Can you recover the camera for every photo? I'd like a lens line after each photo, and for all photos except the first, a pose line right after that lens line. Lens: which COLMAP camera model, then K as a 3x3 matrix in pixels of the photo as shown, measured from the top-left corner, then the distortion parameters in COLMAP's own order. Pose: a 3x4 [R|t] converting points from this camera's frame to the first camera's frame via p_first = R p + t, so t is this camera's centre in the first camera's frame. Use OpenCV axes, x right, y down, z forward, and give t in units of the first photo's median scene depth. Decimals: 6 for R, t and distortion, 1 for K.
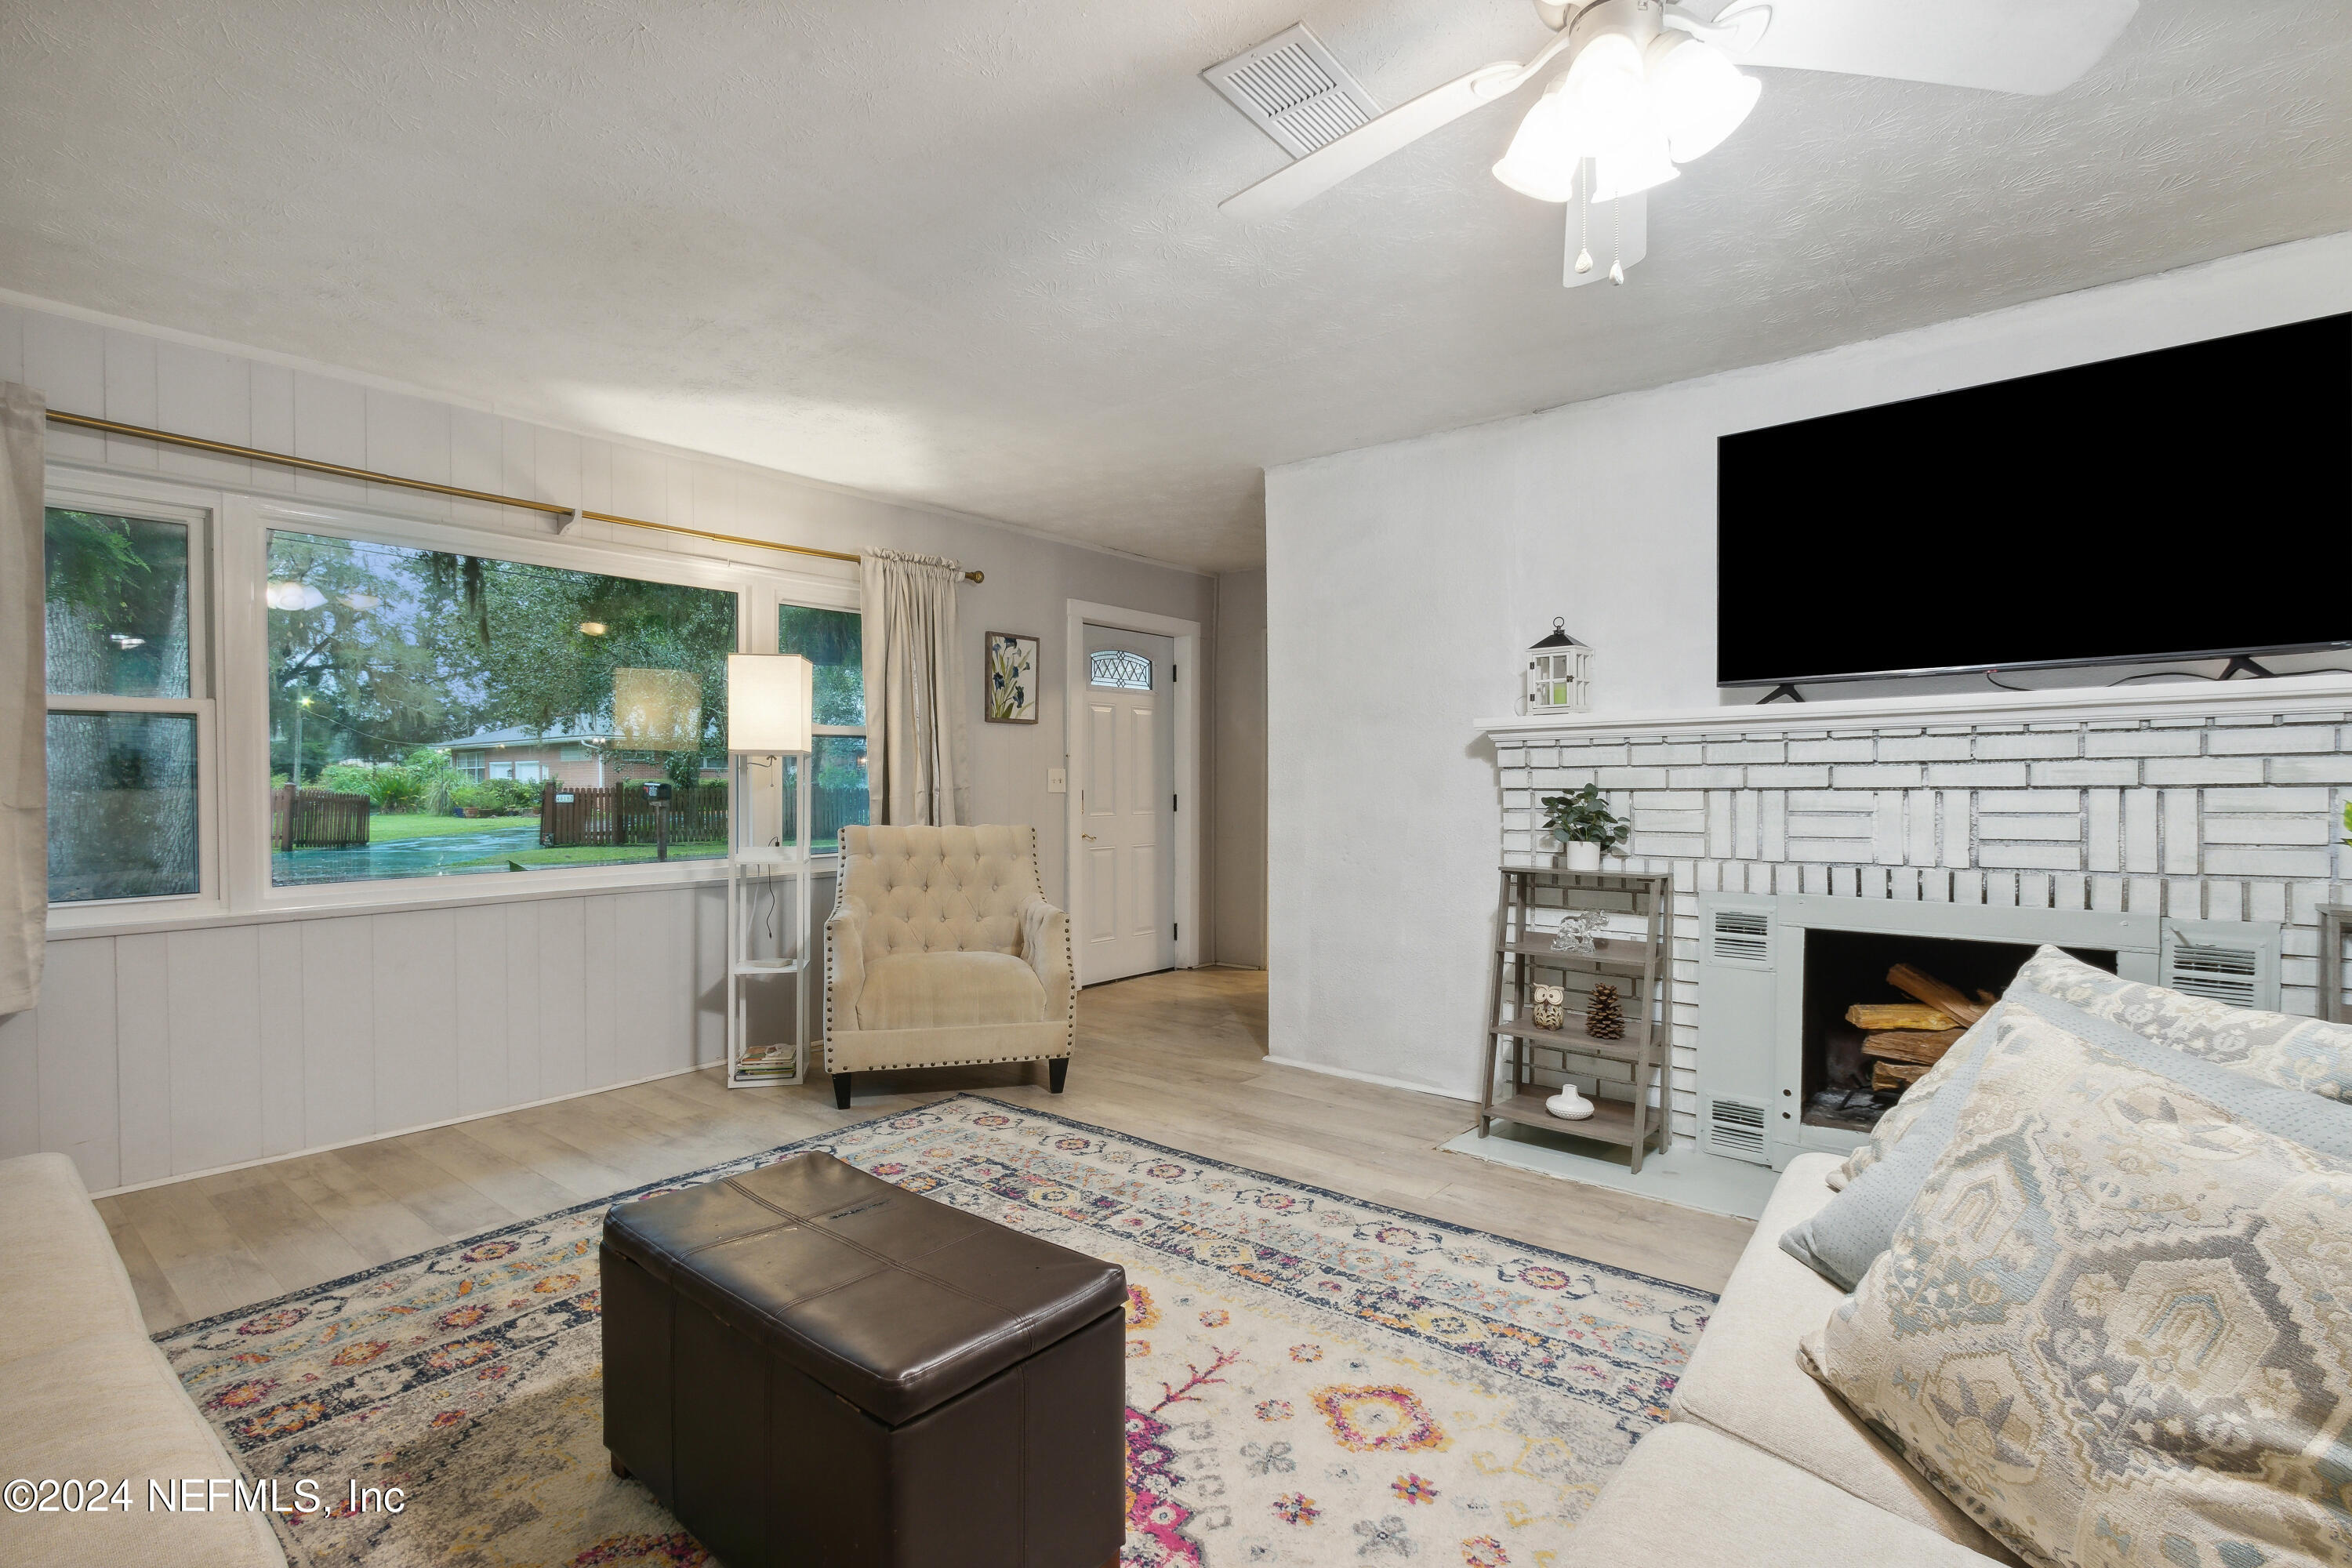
lens RADIAL K [[1064.5, 0, 1176.0], [0, 1064.5, 784.0], [0, 0, 1]] dist [0.002212, 0.000071]
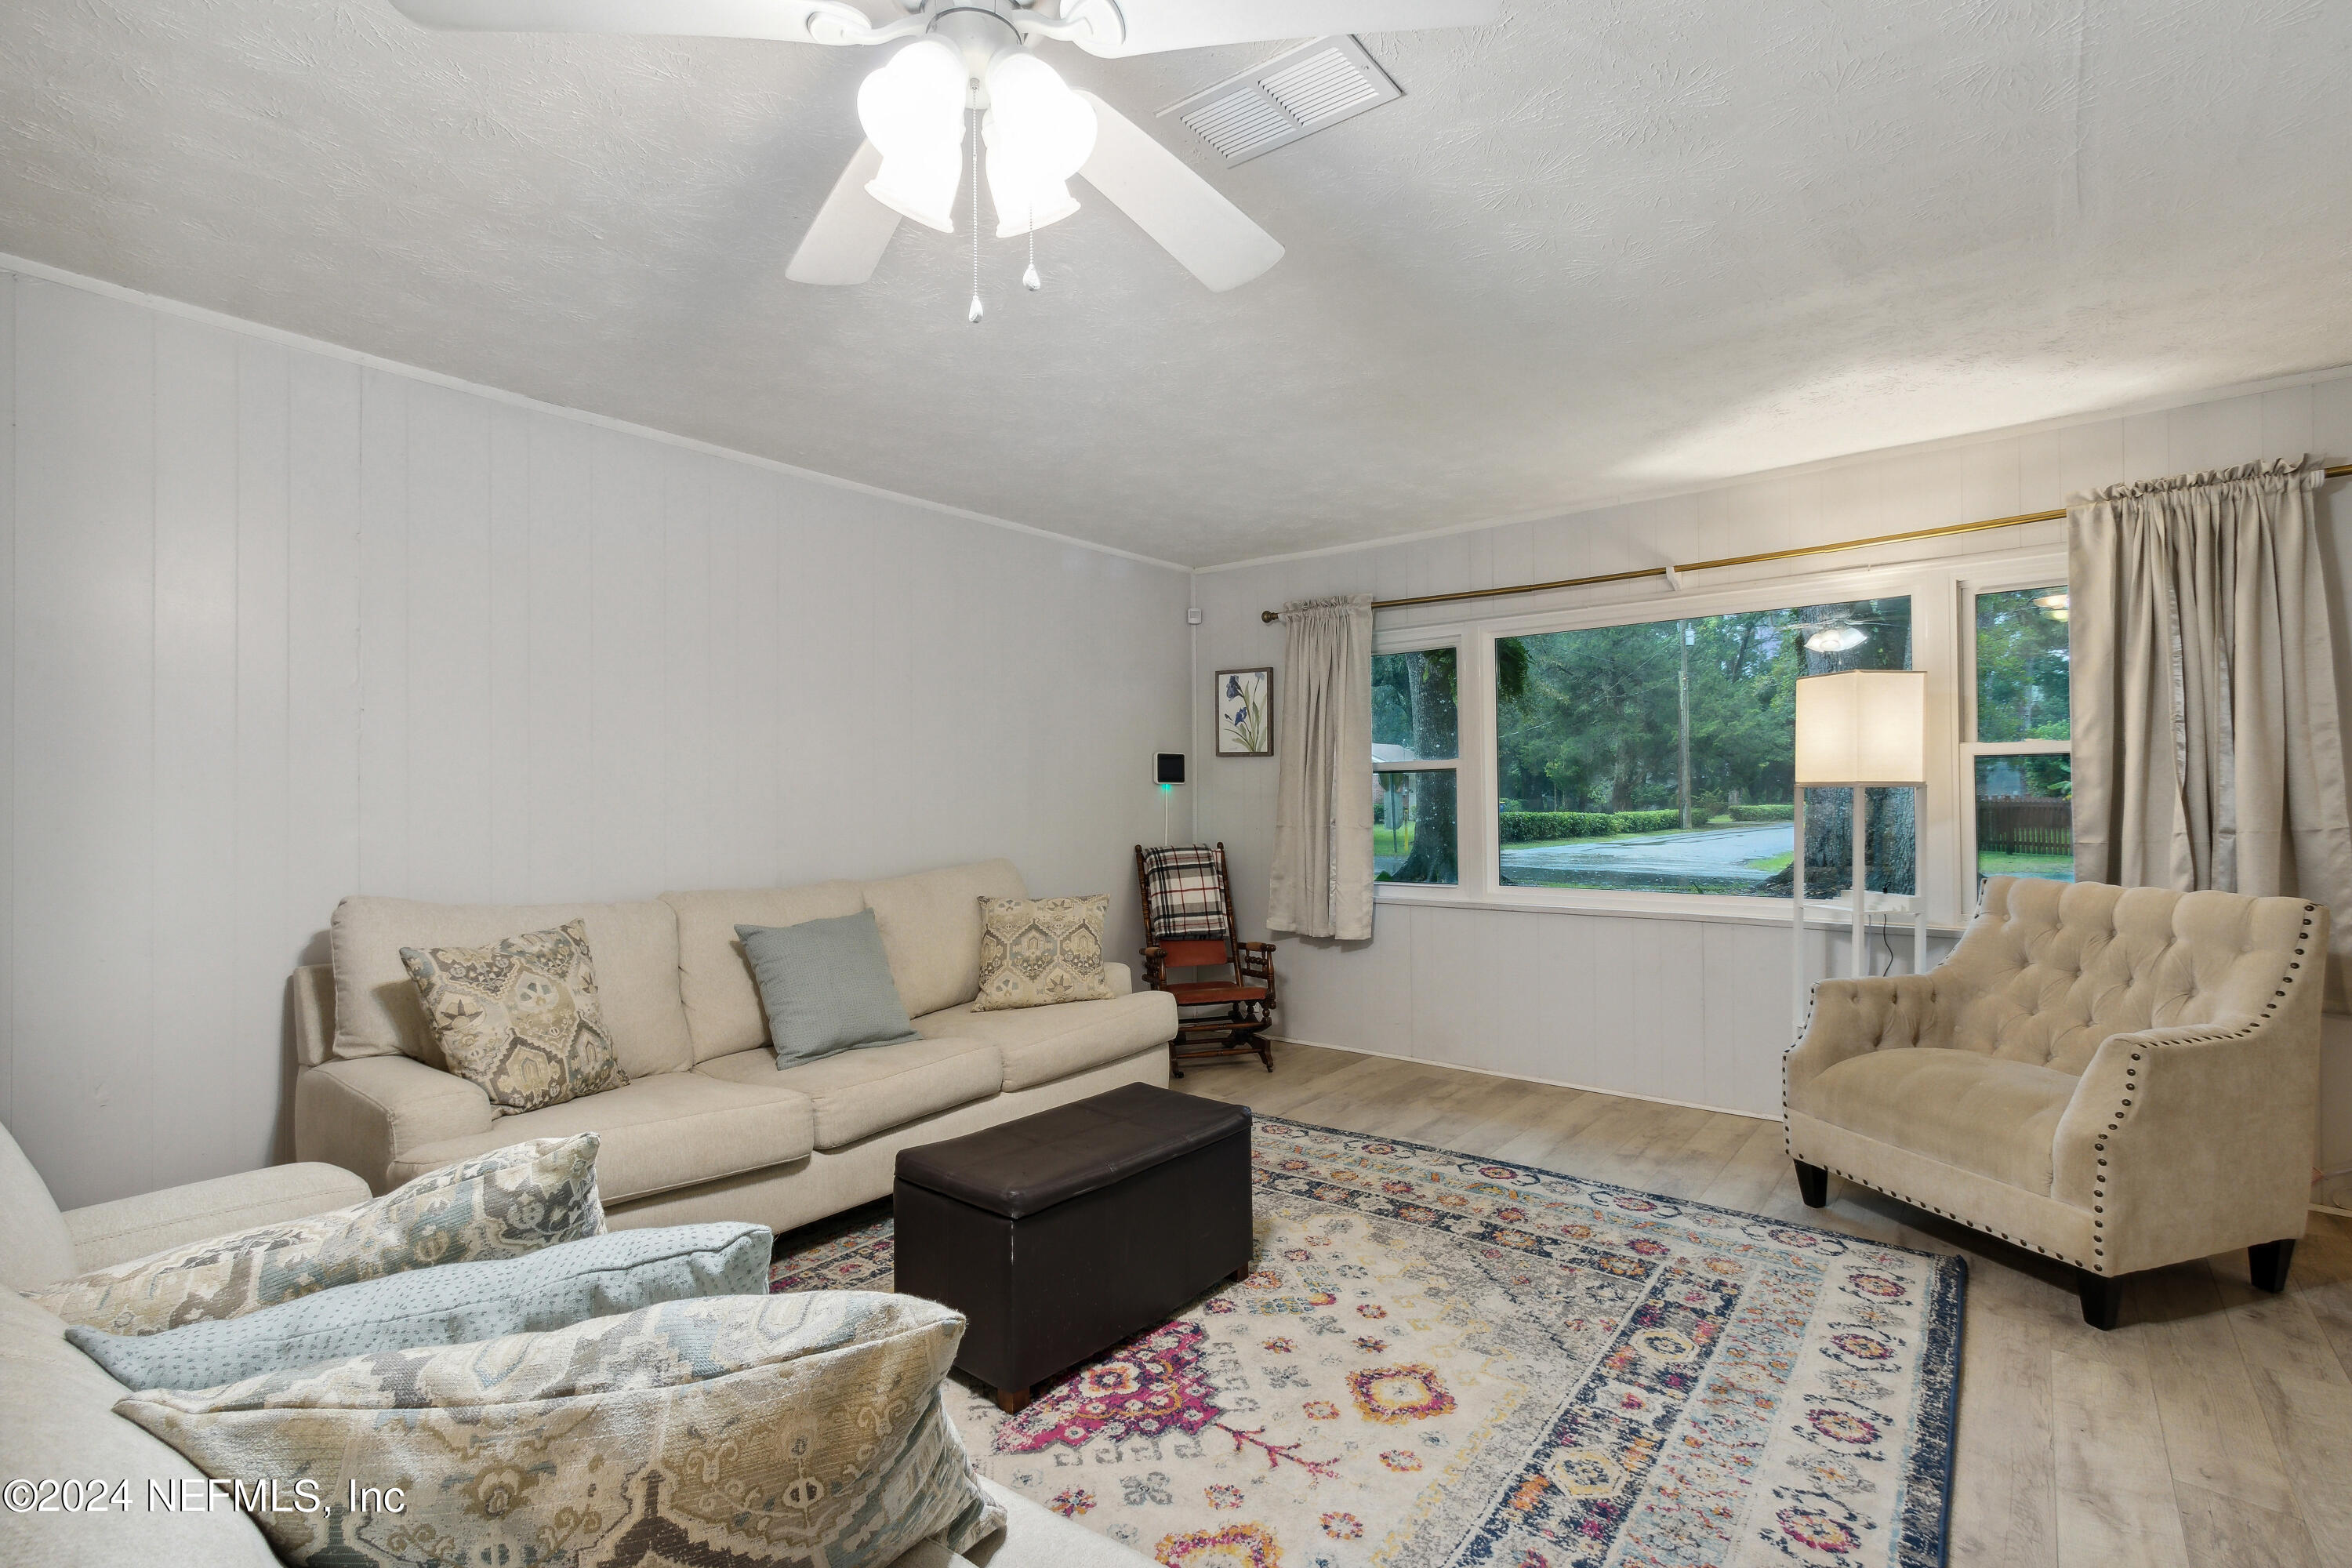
lens RADIAL K [[1088.1, 0, 1176.0], [0, 1088.1, 784.0], [0, 0, 1]] dist [-0.001773, -0.000498]
pose [[0.021229, -0.007298, -0.999748, 0.672734], [0.002242, 0.999971, -0.007252, -0.033405], [0.999772, -0.002088, 0.021244, 0.579952]]
